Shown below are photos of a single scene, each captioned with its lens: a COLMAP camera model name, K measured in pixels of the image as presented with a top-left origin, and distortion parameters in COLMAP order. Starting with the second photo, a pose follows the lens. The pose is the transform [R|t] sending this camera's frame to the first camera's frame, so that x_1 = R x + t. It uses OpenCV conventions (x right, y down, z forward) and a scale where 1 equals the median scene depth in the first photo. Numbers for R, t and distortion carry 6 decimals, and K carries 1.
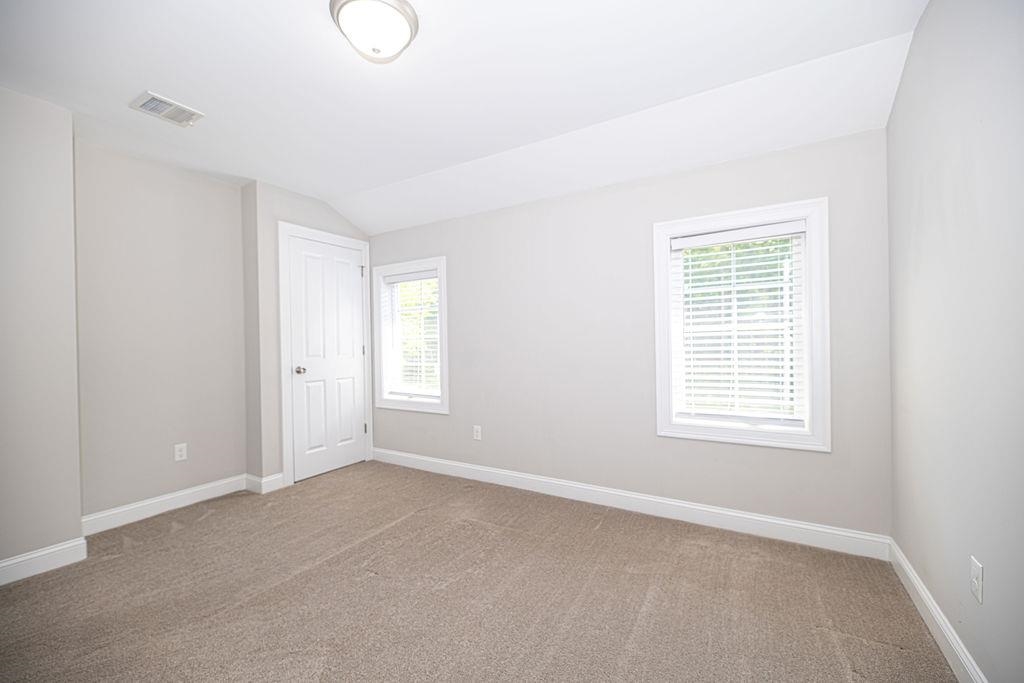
lens RADIAL K [[415.5, 0, 503.8], [0, 415.5, 341.5], [0, 0, 1]] dist [-0.013437, -0.000072]
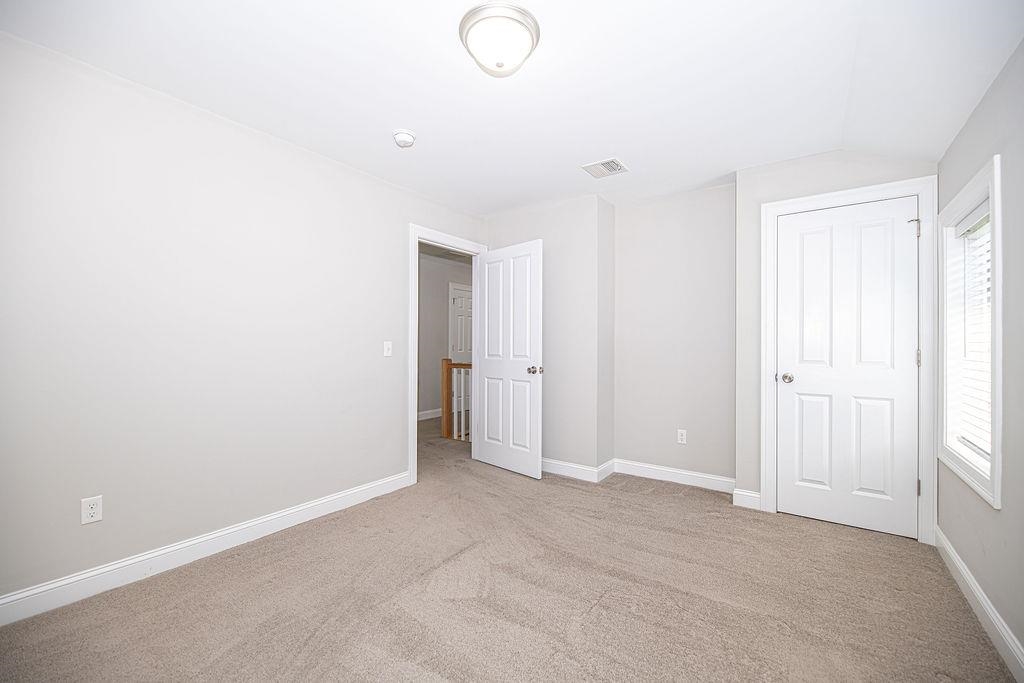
lens RADIAL K [[415.5, 0, 509.8], [0, 415.5, 339.6], [0, 0, 1]] dist [-0.013437, -0.000072]
pose [[-0.072847, 0.011819, -0.997273, 0.356155], [-0.005299, 0.999911, 0.012238, -0.012994], [0.997329, 0.006176, -0.072778, 0.520742]]
